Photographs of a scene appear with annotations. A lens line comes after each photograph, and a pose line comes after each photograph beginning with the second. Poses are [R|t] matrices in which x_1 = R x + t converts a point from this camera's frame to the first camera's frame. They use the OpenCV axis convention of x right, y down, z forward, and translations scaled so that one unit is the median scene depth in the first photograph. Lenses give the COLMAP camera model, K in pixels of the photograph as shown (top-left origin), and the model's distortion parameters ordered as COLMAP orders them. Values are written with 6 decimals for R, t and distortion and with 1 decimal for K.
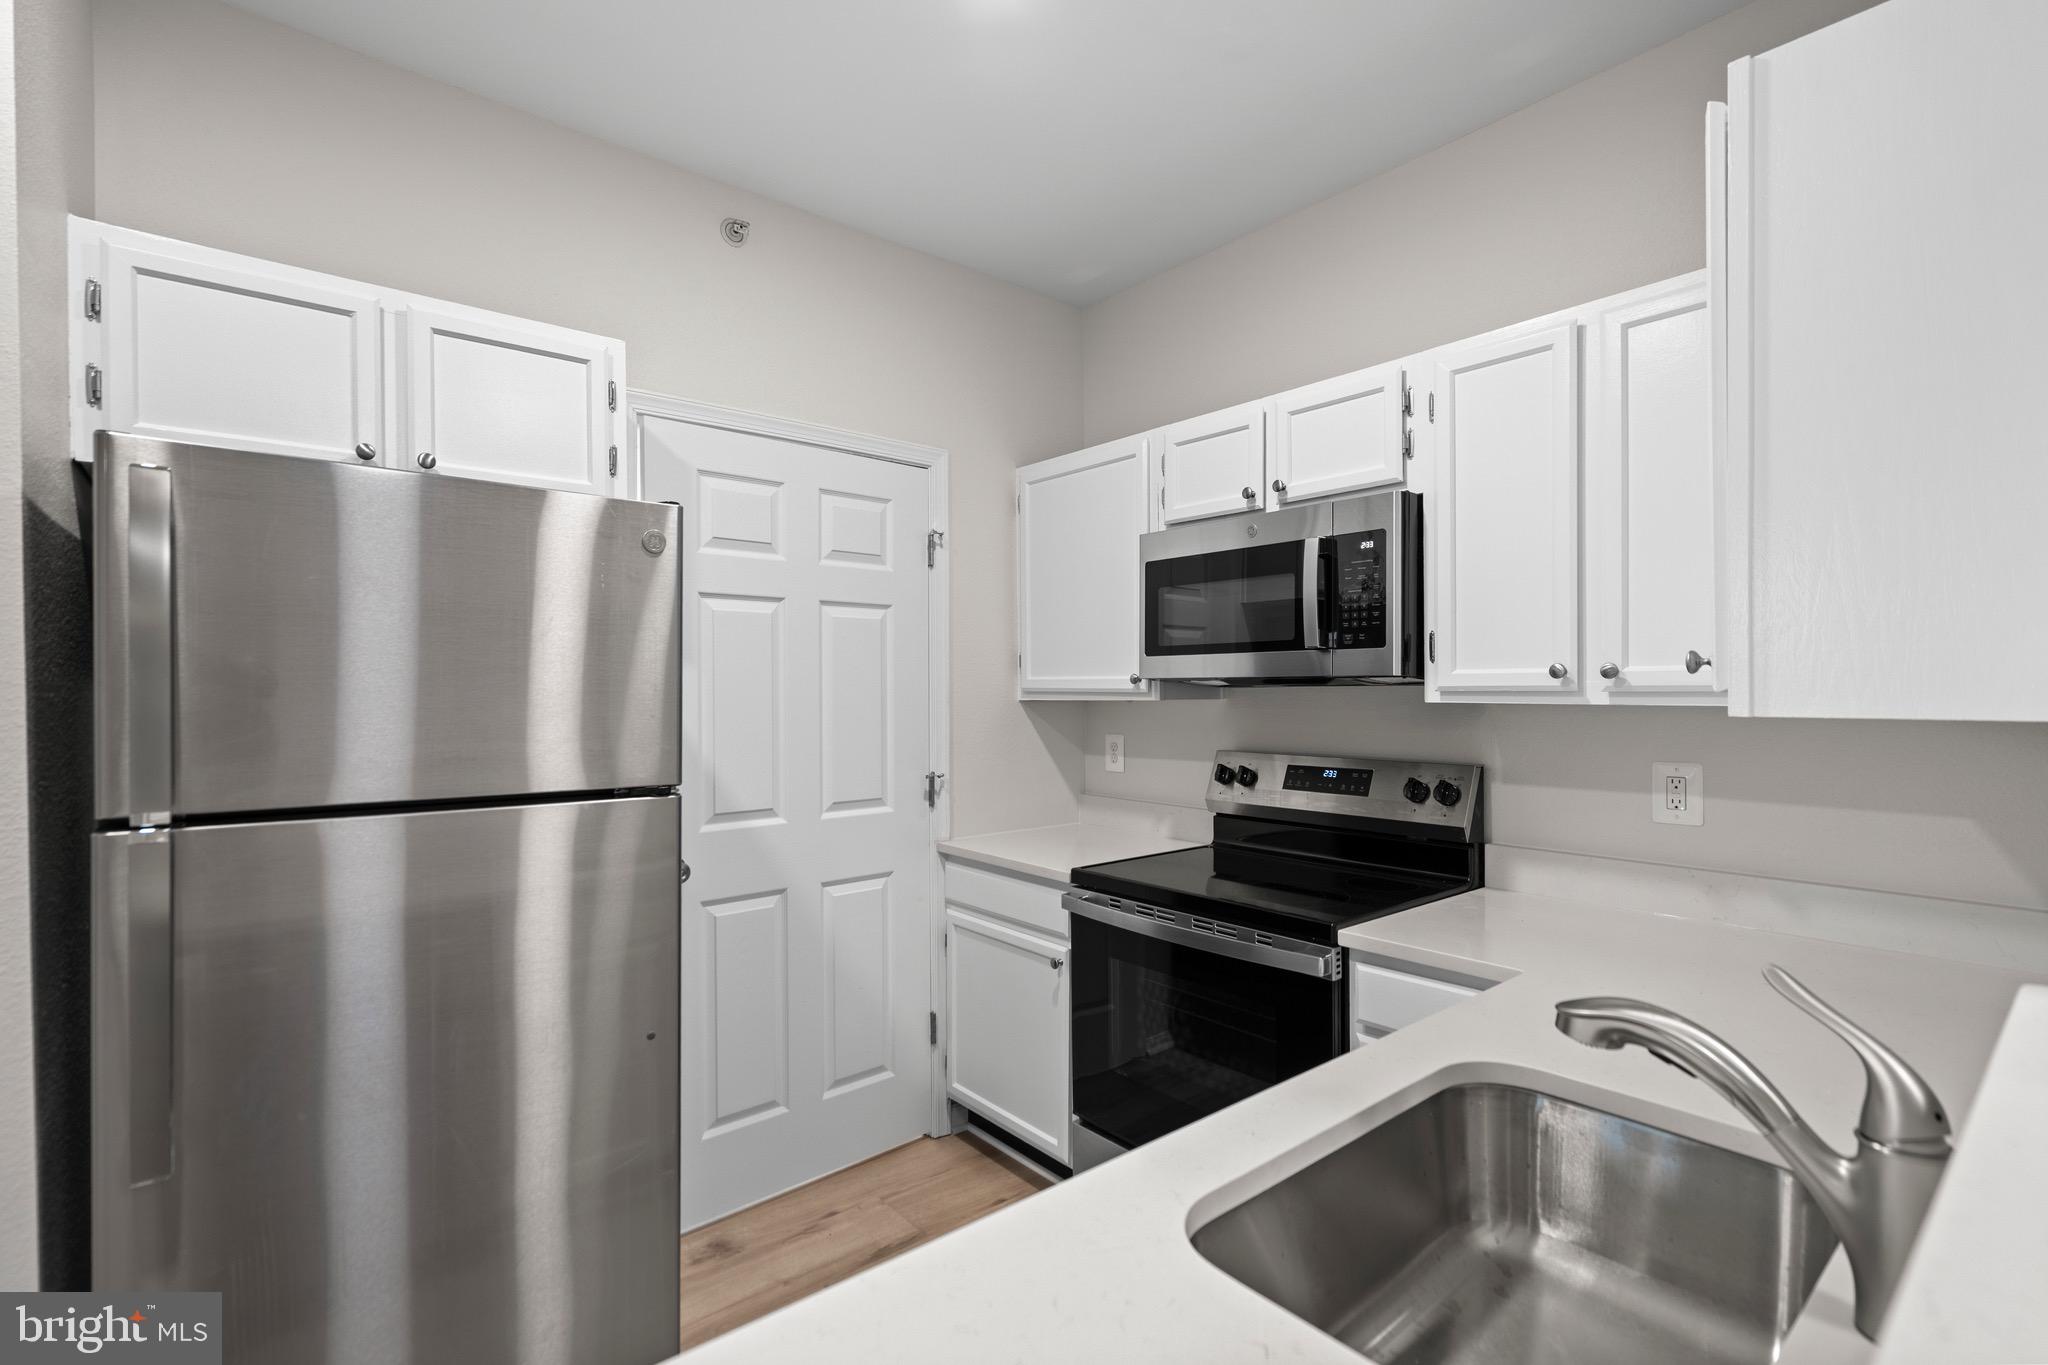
lens RADIAL K [[941.5, 0, 1028.3], [0, 941.5, 692.1], [0, 0, 1]] dist [0.003291, 0.000398]
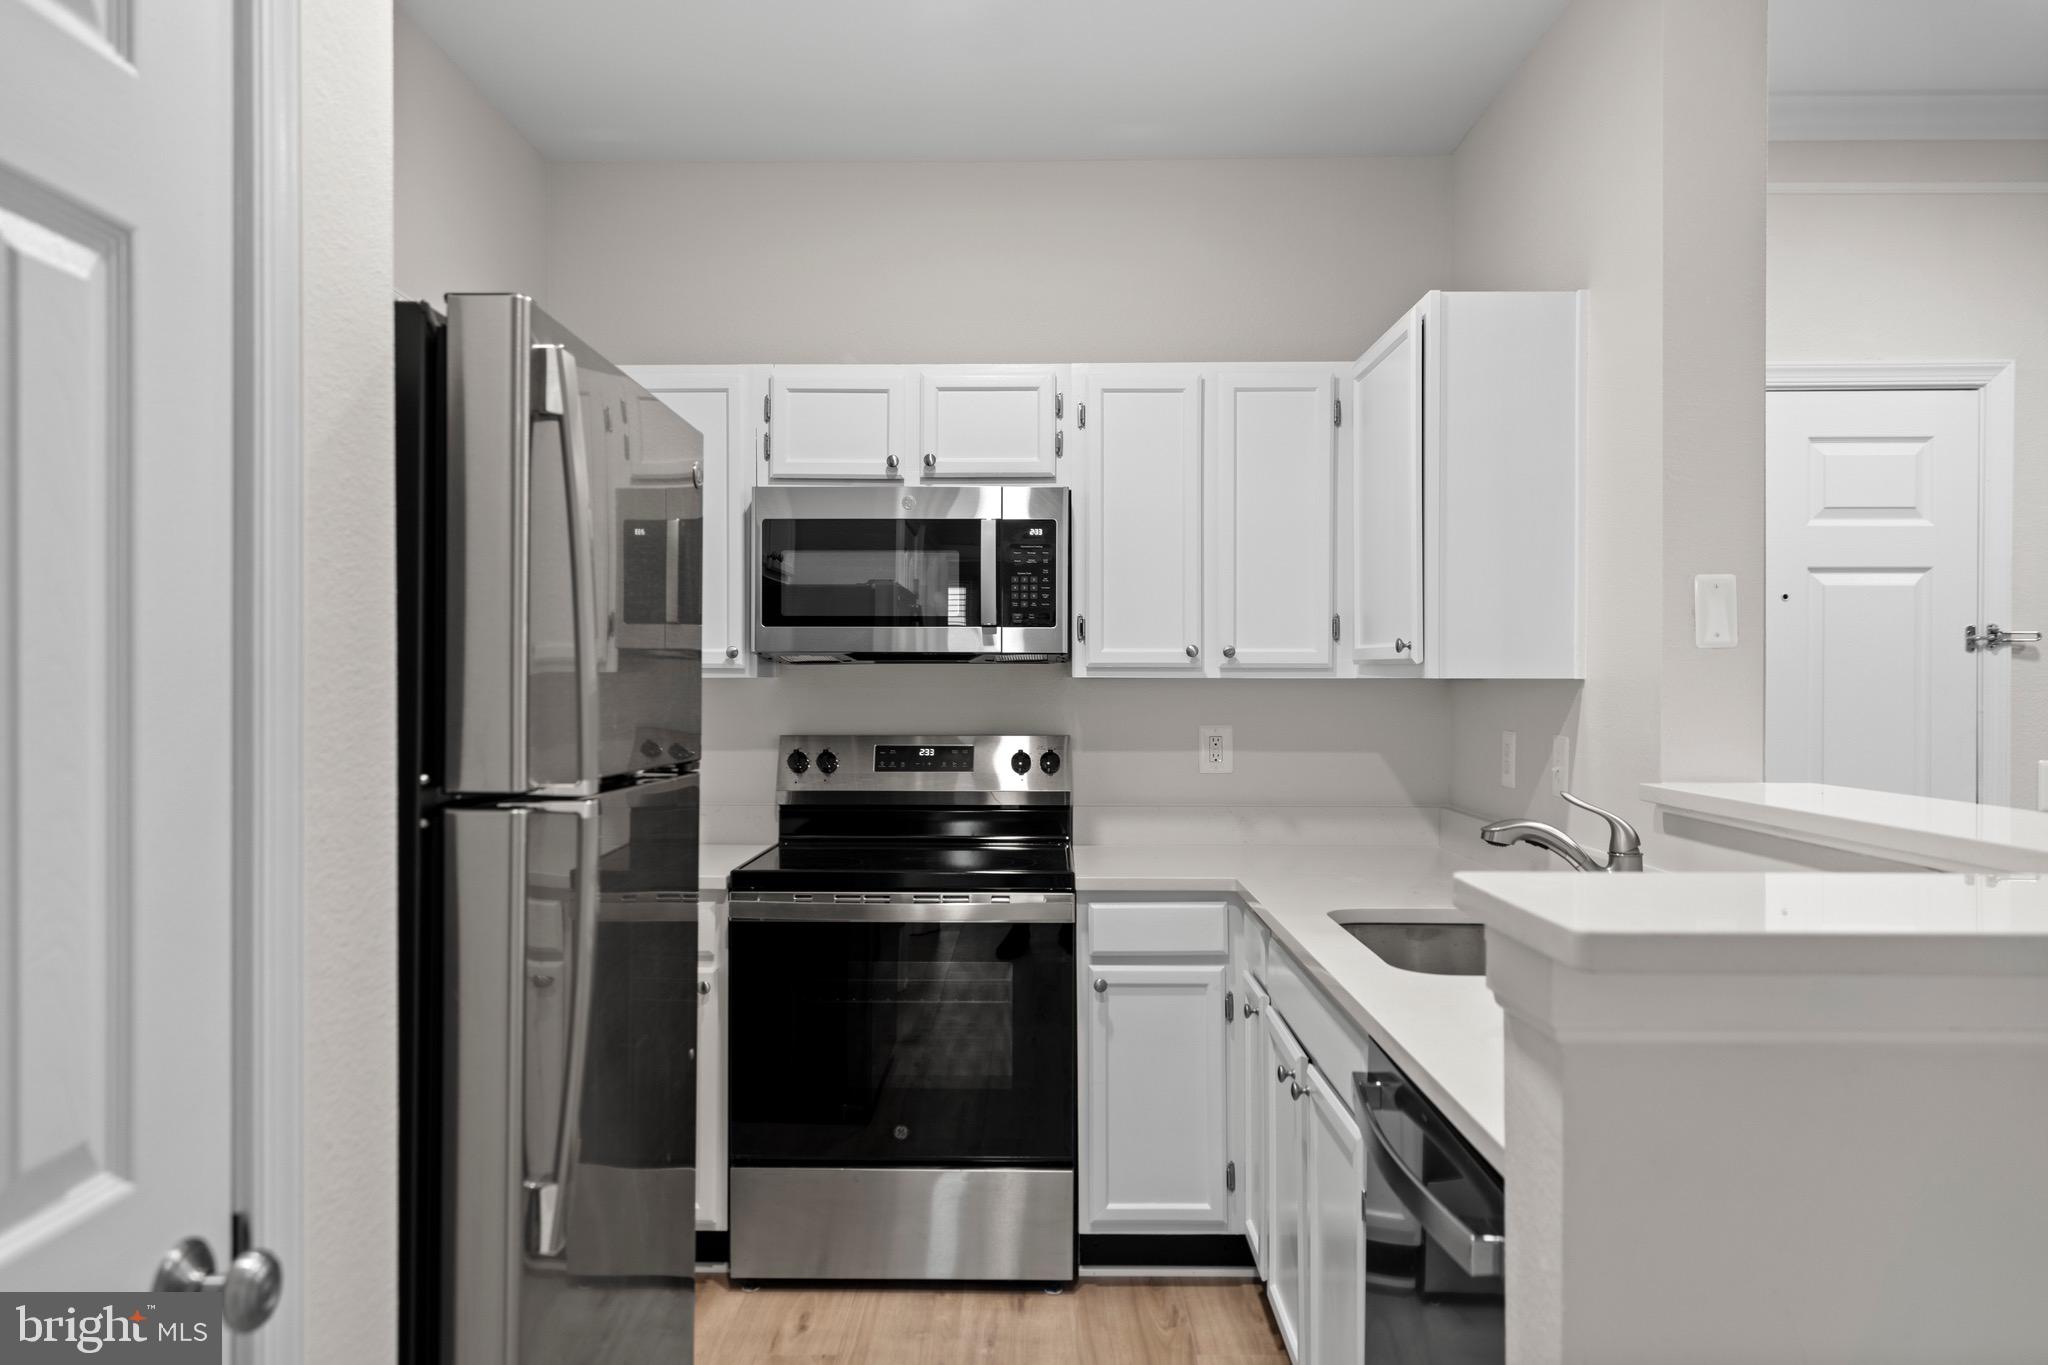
lens RADIAL K [[1408.8, 0, 1021.9], [0, 1408.8, 681.8], [0, 0, 1]] dist [0.009444, 0.000474]
pose [[0.653807, 0.004772, 0.756647, -0.886050], [-0.000863, 0.999984, -0.005561, 0.025570], [-0.756661, 0.002983, 0.653801, -0.048244]]
